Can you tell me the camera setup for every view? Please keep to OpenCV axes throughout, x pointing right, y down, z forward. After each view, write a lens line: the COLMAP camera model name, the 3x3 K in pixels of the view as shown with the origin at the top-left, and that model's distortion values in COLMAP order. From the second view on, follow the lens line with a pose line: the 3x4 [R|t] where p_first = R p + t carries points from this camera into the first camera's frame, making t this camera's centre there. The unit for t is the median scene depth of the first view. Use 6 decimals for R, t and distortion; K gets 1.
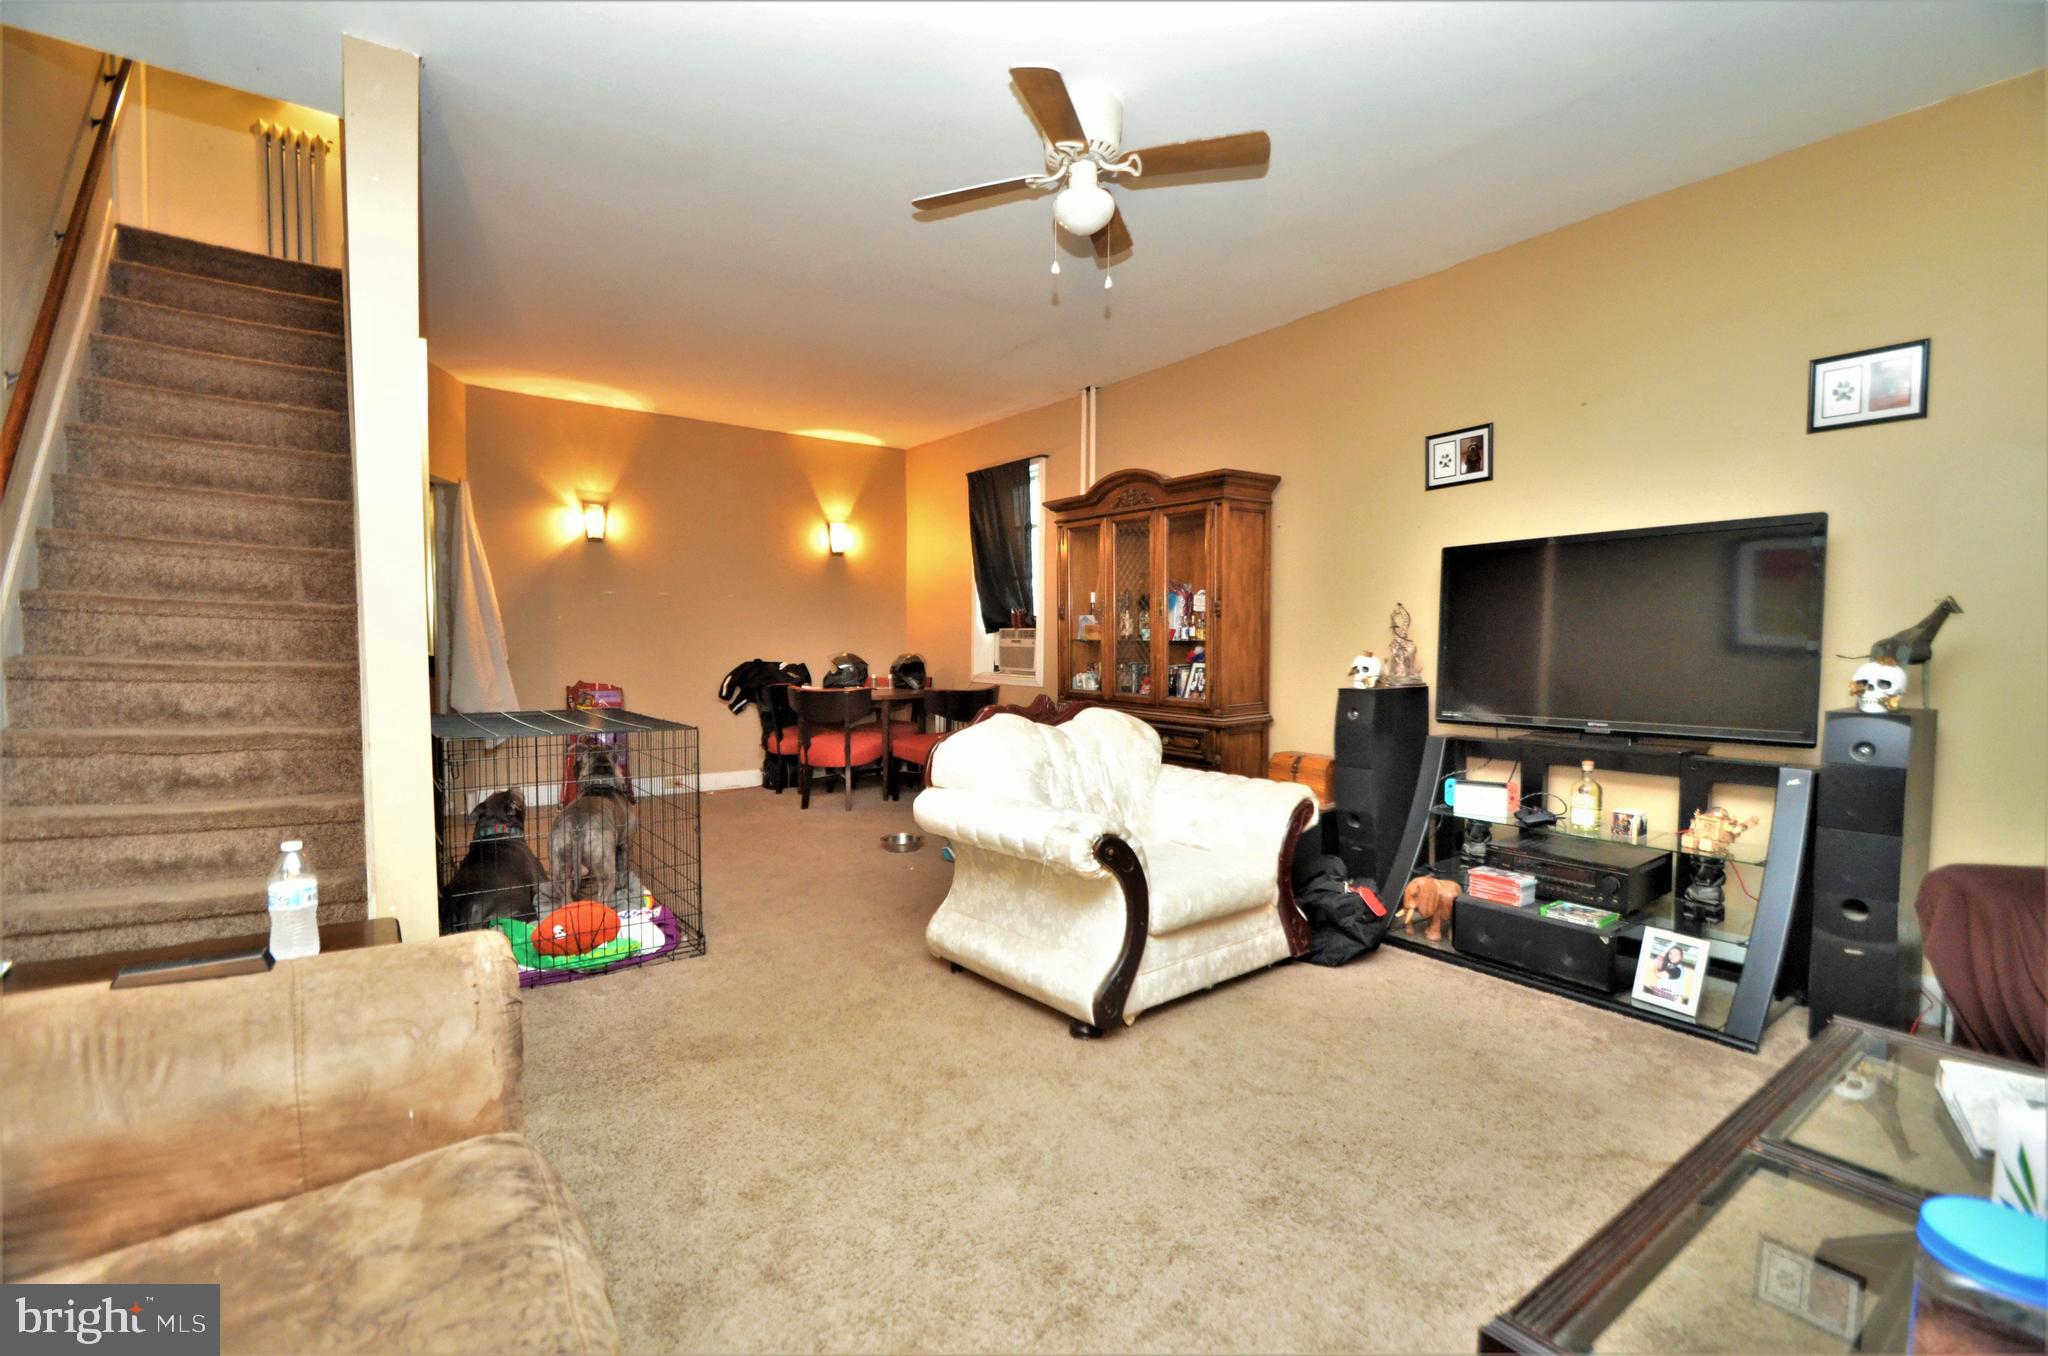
lens RADIAL K [[890.4, 0, 1028.7], [0, 890.4, 677.4], [0, 0, 1]] dist [0.000882, 0.000029]
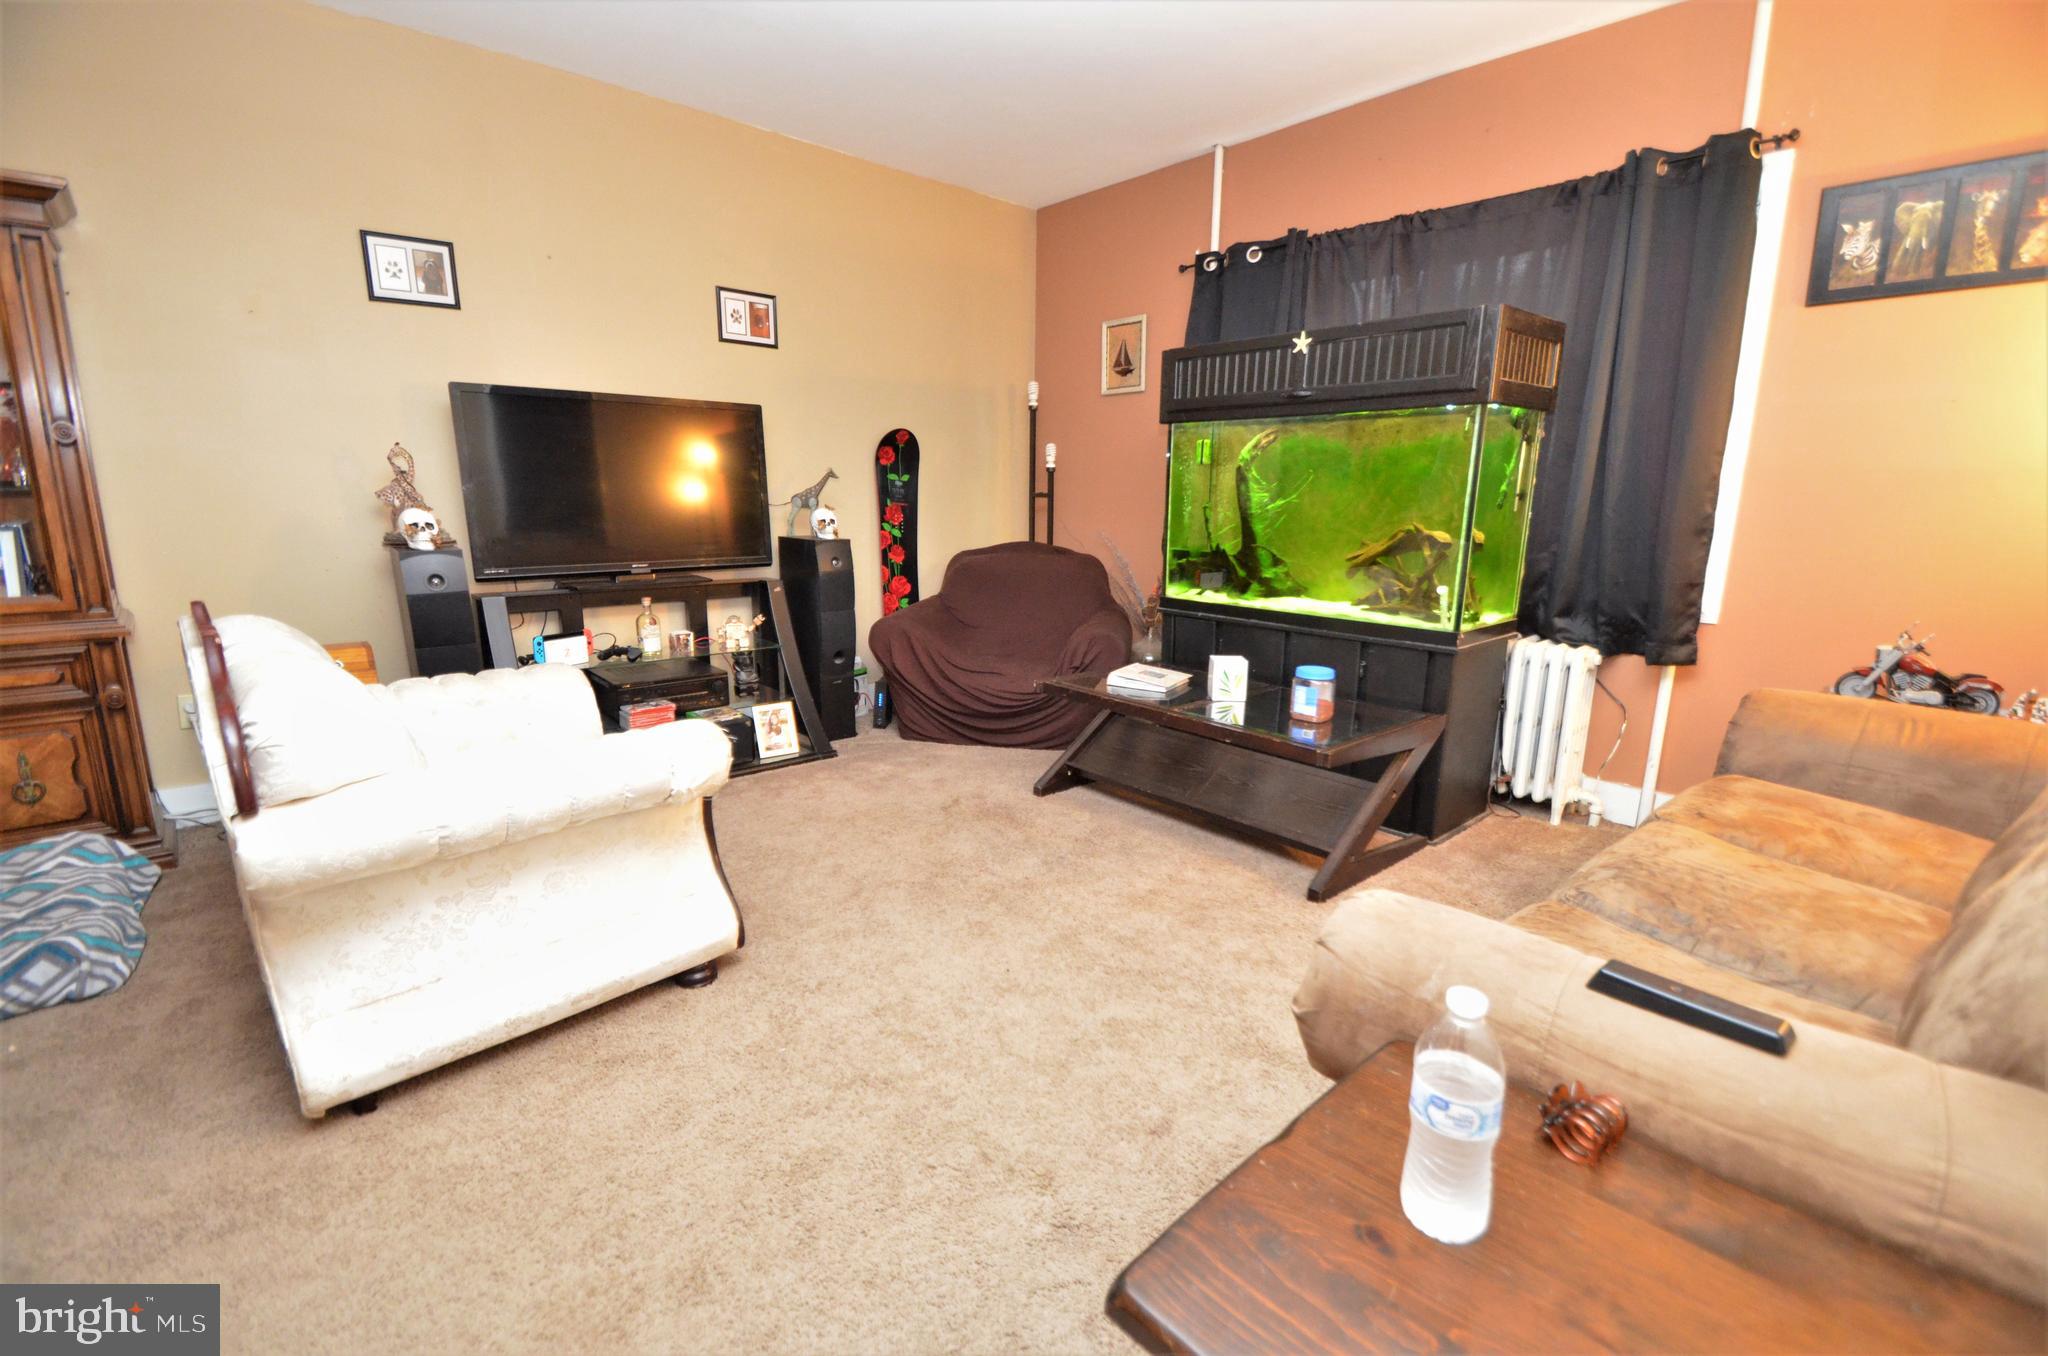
lens RADIAL K [[890.4, 0, 1028.7], [0, 890.4, 677.4], [0, 0, 1]] dist [0.000882, 0.000029]
pose [[-0.101401, -0.201926, 0.974138, -0.633641], [0.029361, 0.978151, 0.205814, -0.031431], [-0.994412, 0.049472, -0.093256, 0.667865]]
